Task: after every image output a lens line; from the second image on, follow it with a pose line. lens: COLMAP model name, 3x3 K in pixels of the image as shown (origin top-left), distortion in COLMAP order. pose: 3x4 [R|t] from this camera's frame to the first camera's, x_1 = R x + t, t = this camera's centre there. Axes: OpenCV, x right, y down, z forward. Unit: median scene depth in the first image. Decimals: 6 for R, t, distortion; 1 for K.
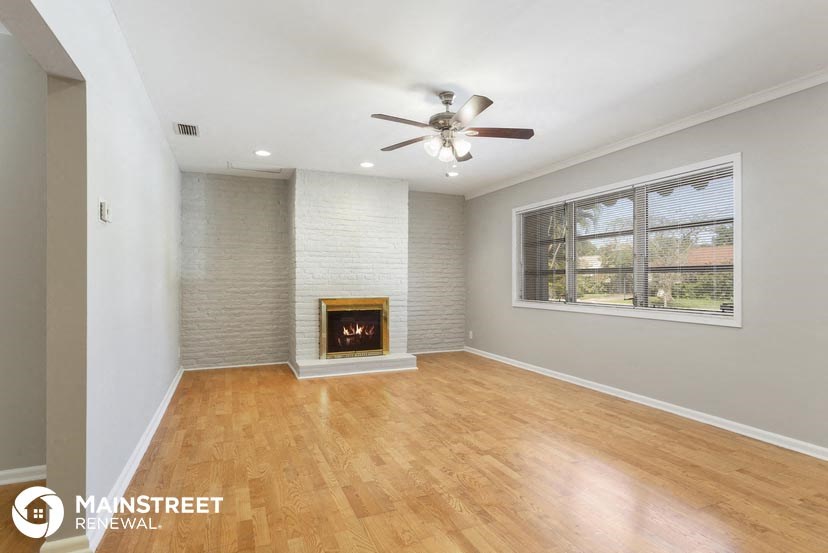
lens RADIAL K [[428.7, 0, 408.4], [0, 428.7, 275.4], [0, 0, 1]] dist [0.004502, 0.000675]
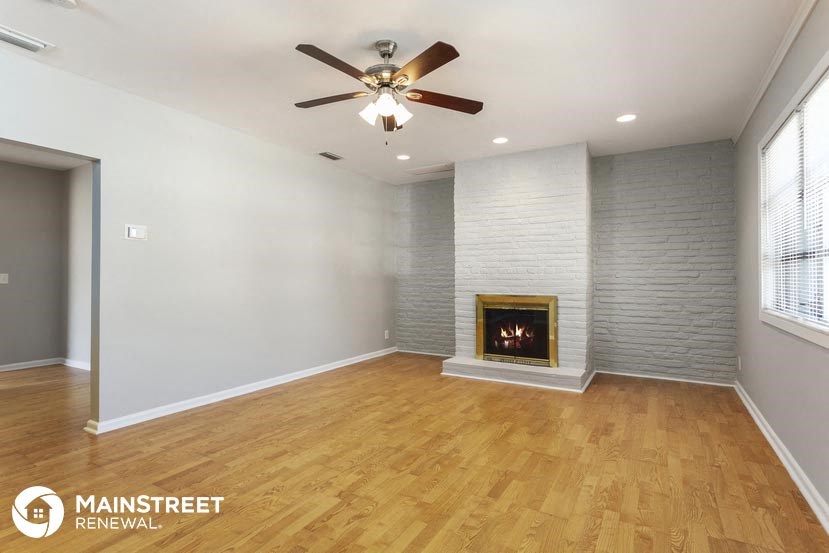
lens RADIAL K [[420.1, 0, 414.0], [0, 420.1, 269.2], [0, 0, 1]] dist [-0.001890, 0.011653]
pose [[0.590723, -0.017943, -0.806675, 0.463894], [0.012273, 0.999837, -0.013252, 0.009621], [0.806781, -0.002072, 0.590847, 0.349649]]
